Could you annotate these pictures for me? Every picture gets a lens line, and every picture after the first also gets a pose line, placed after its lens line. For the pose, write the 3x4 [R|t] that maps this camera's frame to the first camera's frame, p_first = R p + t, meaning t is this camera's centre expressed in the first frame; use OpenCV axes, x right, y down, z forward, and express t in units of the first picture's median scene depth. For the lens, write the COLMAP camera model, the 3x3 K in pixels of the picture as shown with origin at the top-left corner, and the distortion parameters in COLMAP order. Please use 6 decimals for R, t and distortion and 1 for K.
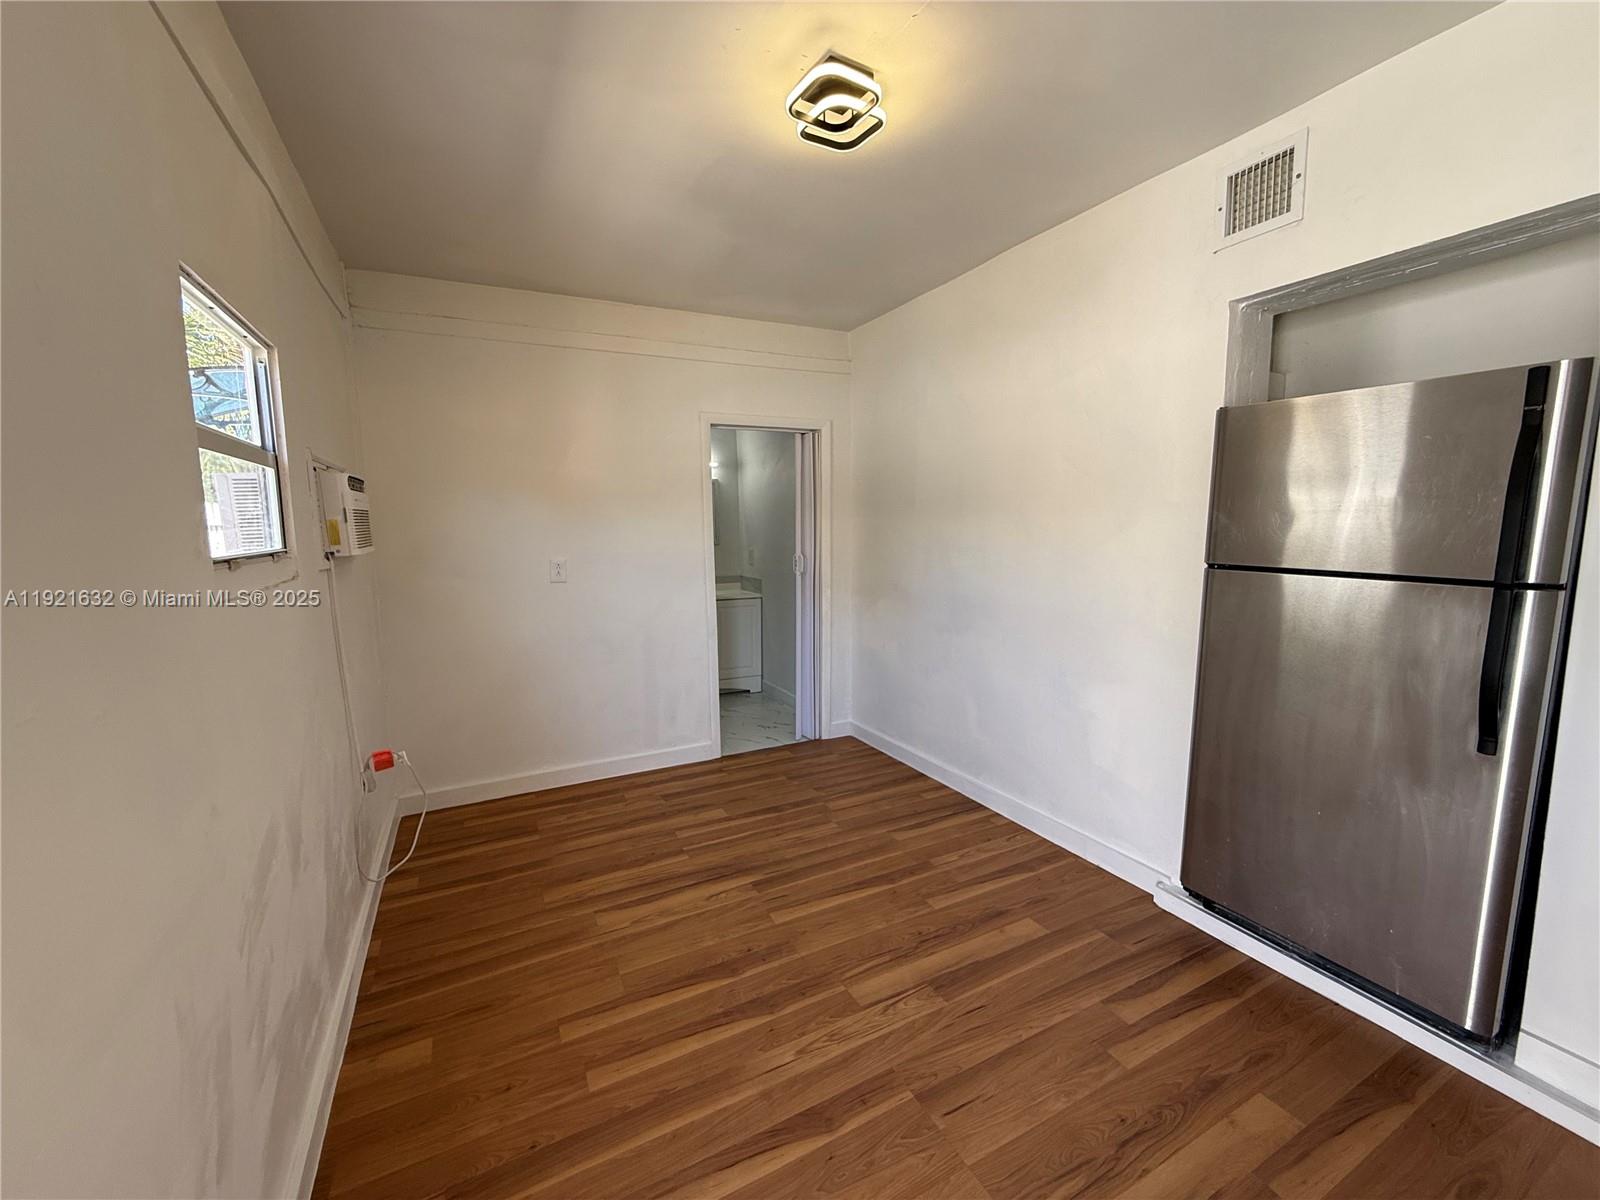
lens RADIAL K [[639.8, 0, 793.1], [0, 639.8, 600.0], [0, 0, 1]] dist [0.000286, 0.000091]
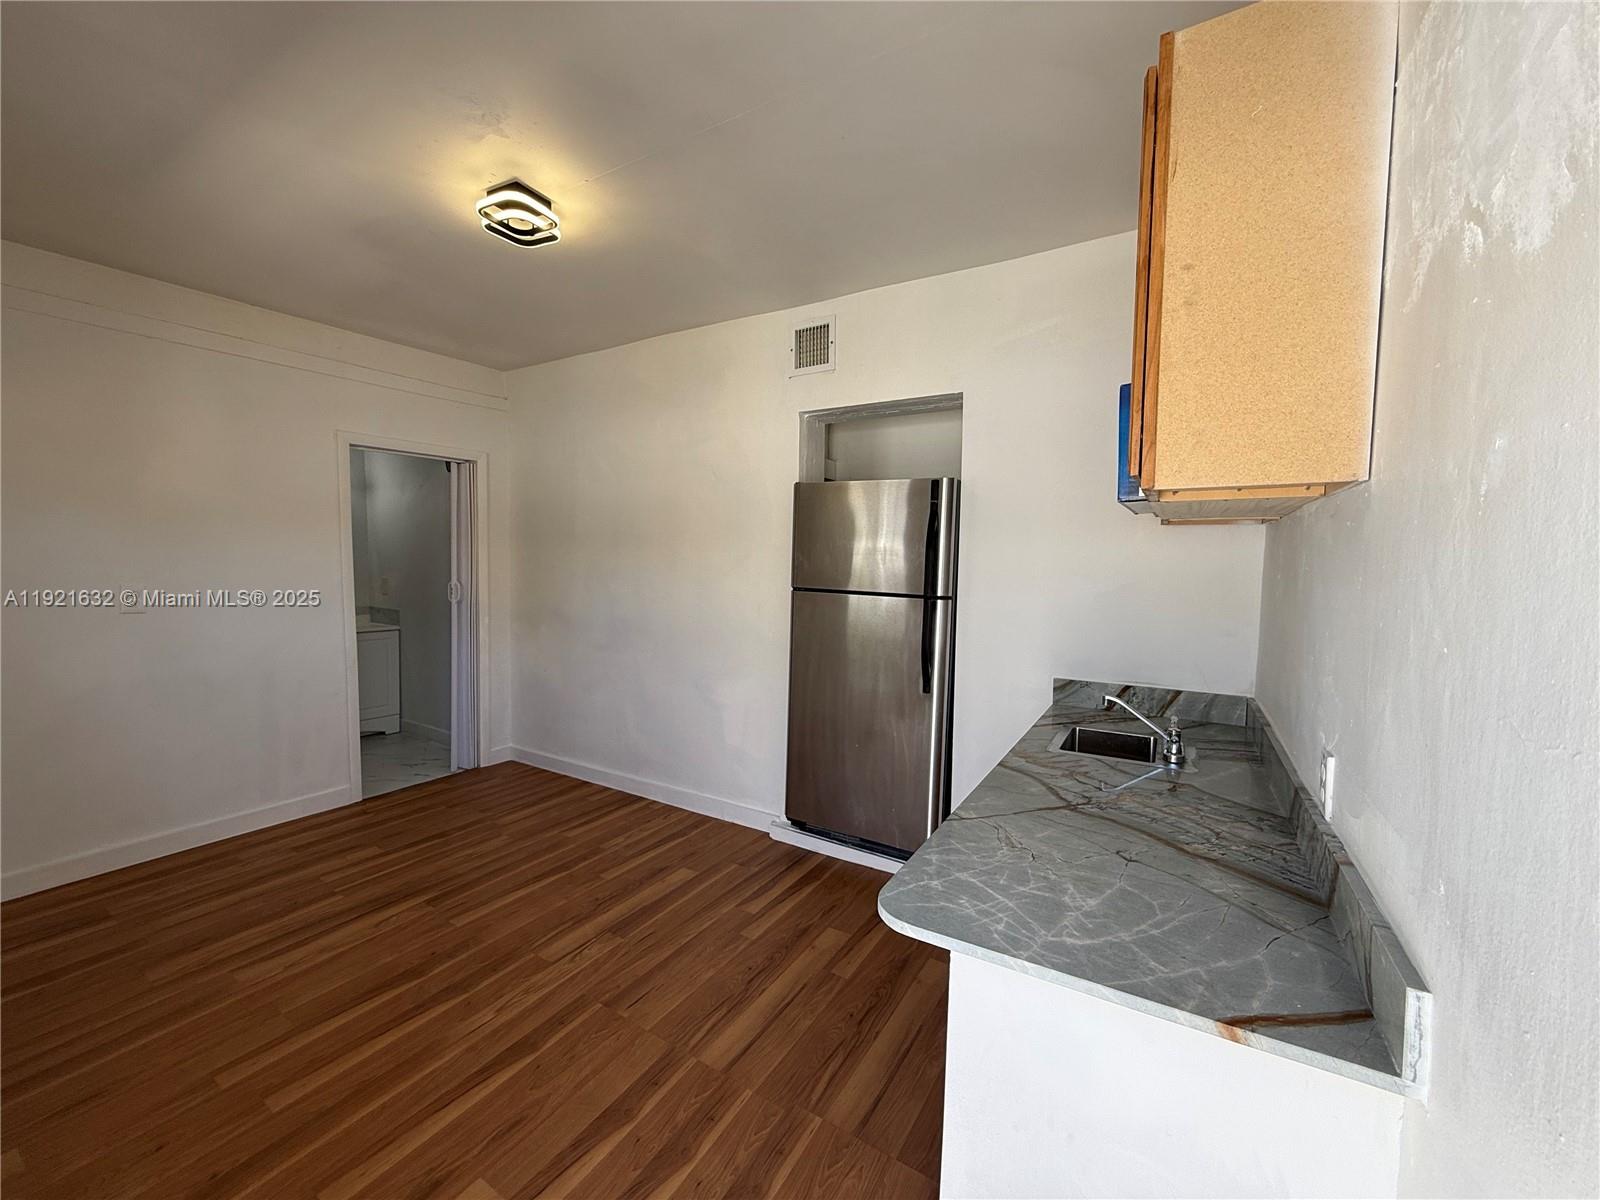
lens RADIAL K [[639.8, 0, 793.1], [0, 639.8, 600.0], [0, 0, 1]] dist [0.000286, 0.000091]
pose [[0.856297, -0.008589, 0.516413, -0.088393], [0.035193, 0.998508, -0.041750, 0.027785], [-0.515284, 0.053925, 0.855321, -0.208054]]
